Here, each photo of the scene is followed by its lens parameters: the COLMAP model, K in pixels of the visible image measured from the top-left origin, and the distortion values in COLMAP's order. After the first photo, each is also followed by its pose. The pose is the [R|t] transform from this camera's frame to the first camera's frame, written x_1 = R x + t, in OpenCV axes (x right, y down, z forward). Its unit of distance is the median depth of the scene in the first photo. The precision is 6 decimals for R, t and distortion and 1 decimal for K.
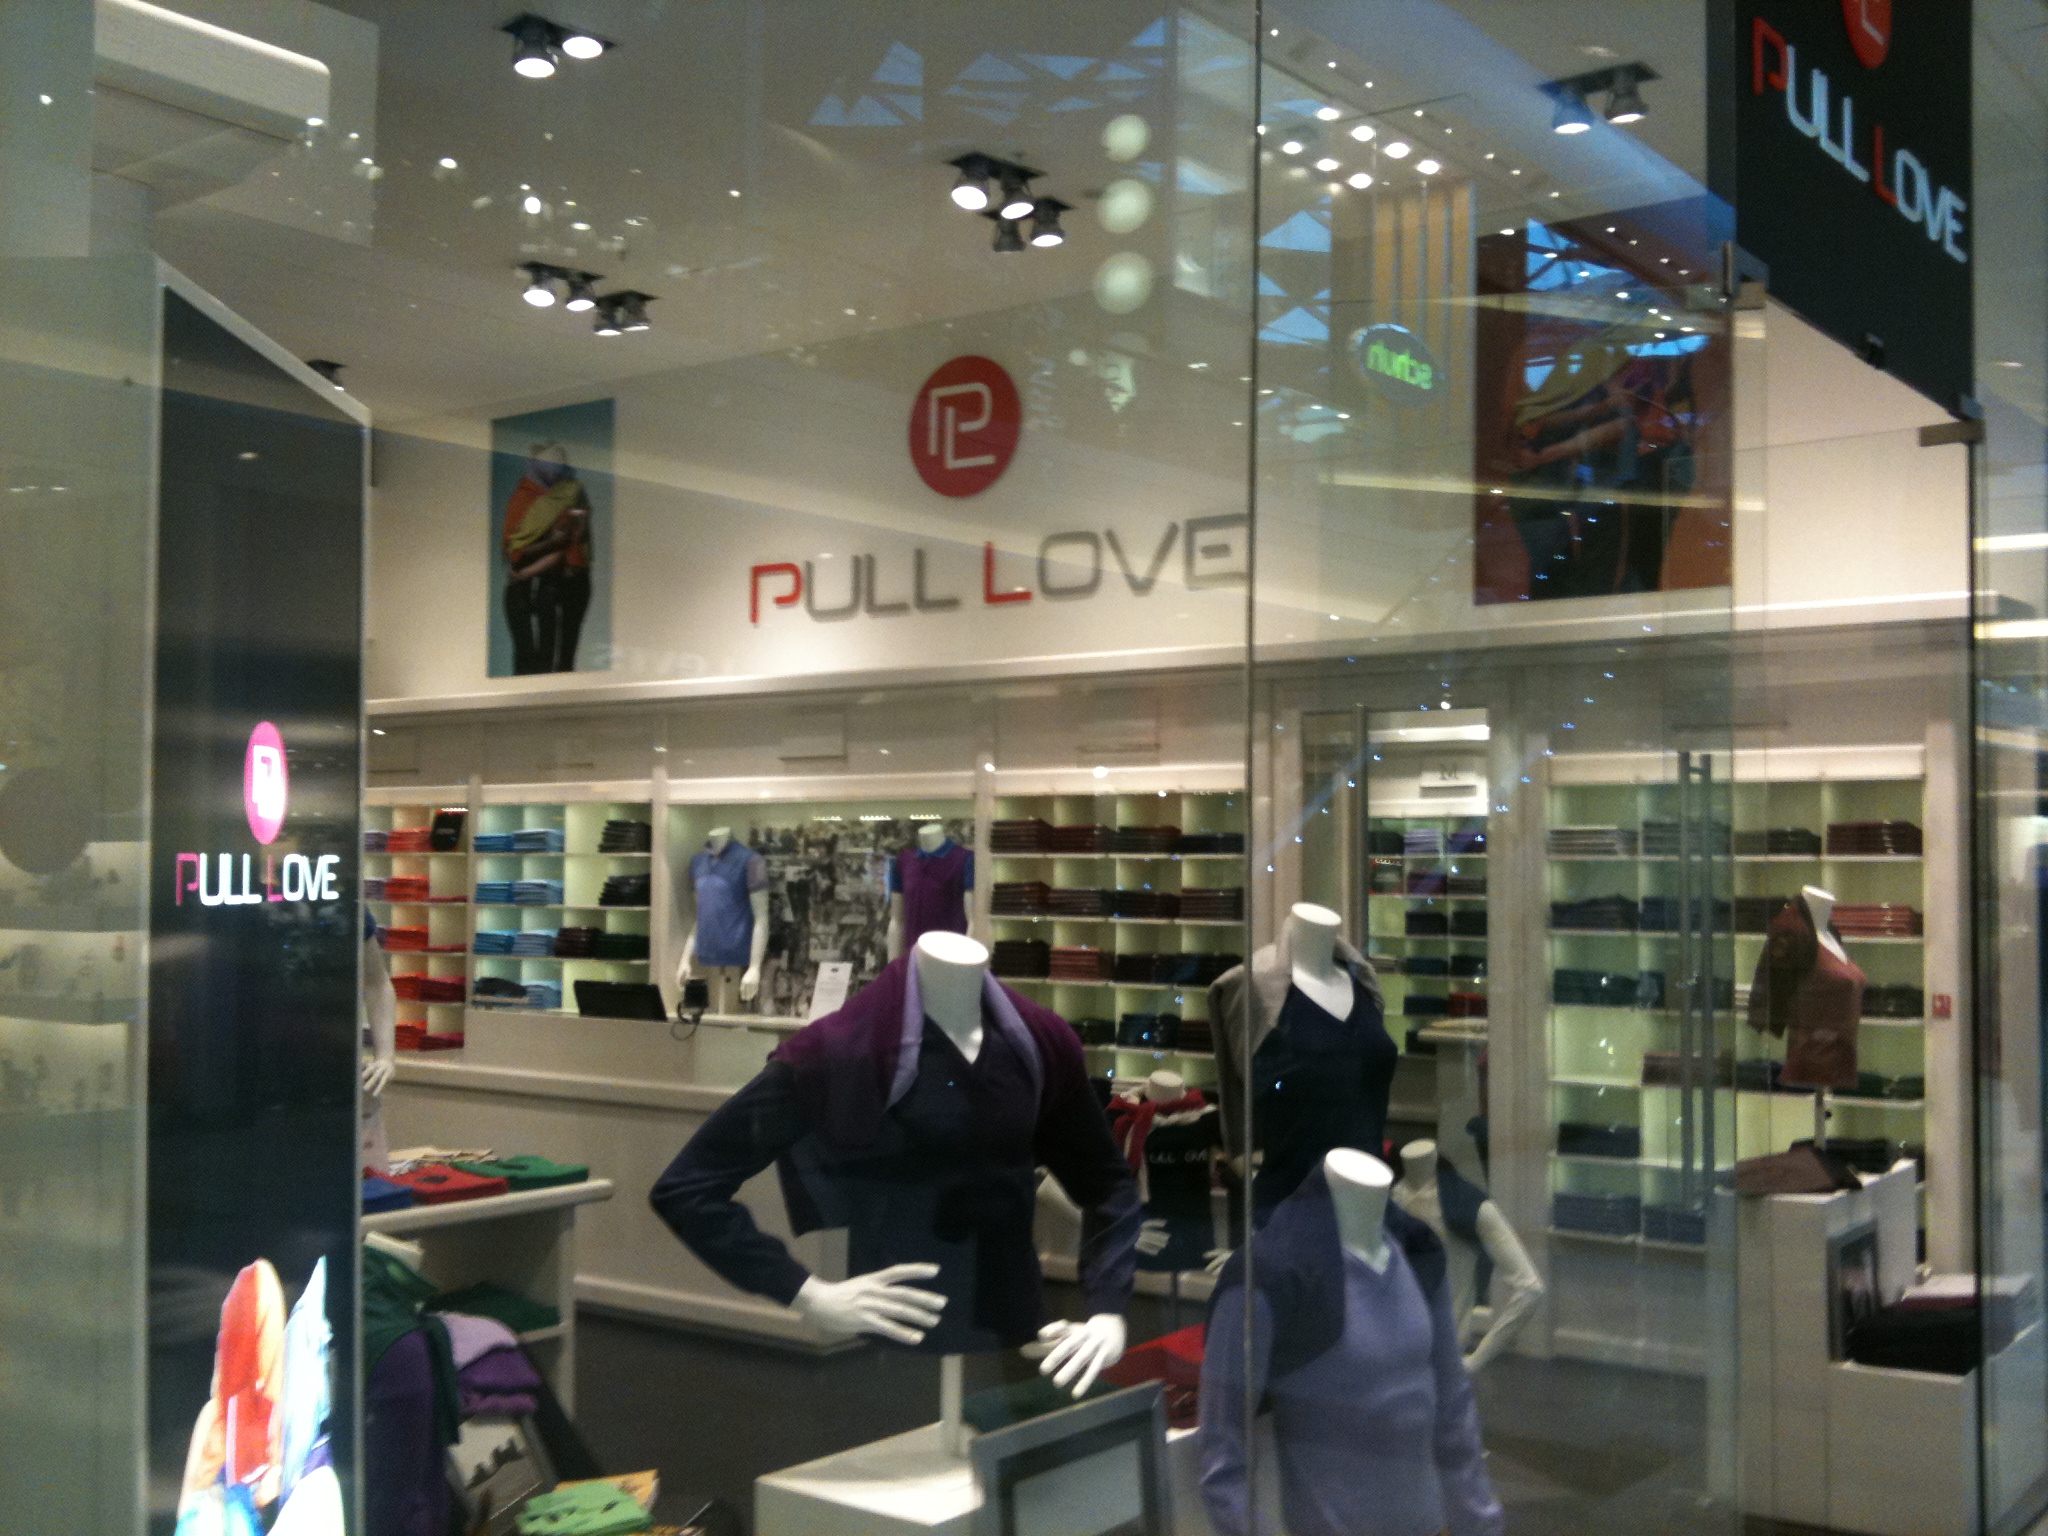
lens RADIAL K [[2290.5, 0, 1026.6], [0, 2290.5, 793.1], [0, 0, 1]] dist [0.156512, -0.600837]
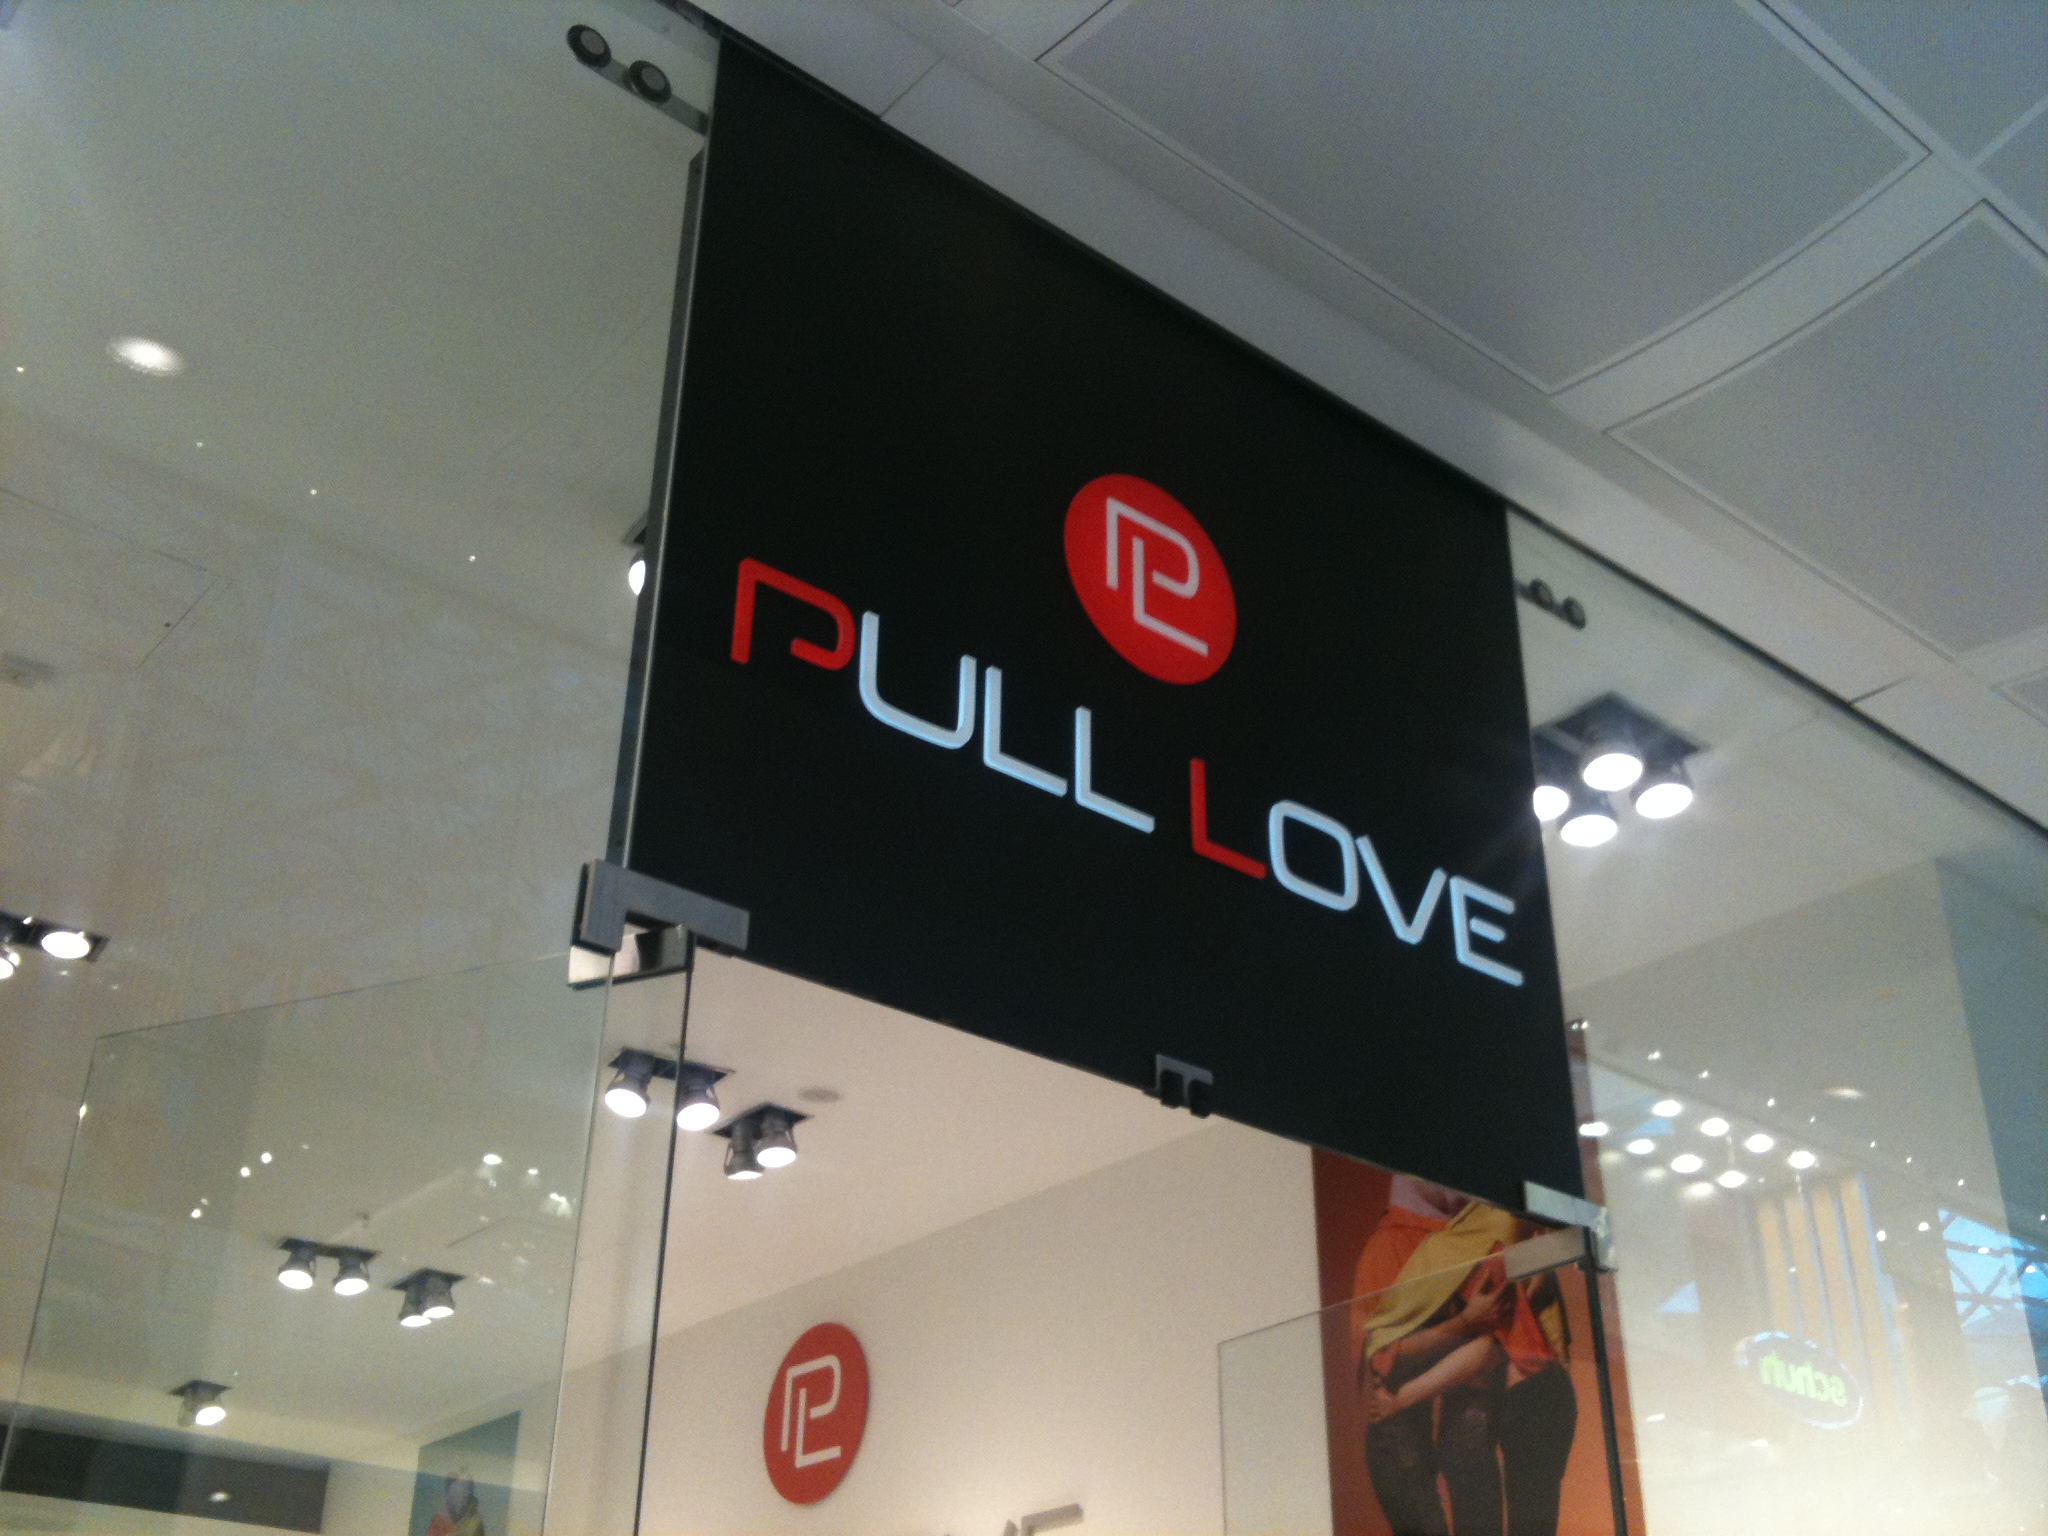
lens RADIAL K [[2290.5, 0, 1026.6], [0, 2290.5, 793.1], [0, 0, 1]] dist [0.156512, -0.600837]
pose [[0.972787, -0.102649, -0.207724, 0.234085], [0.000384, 0.897223, -0.441577, 0.003122], [0.231702, 0.429480, 0.872846, 0.217966]]
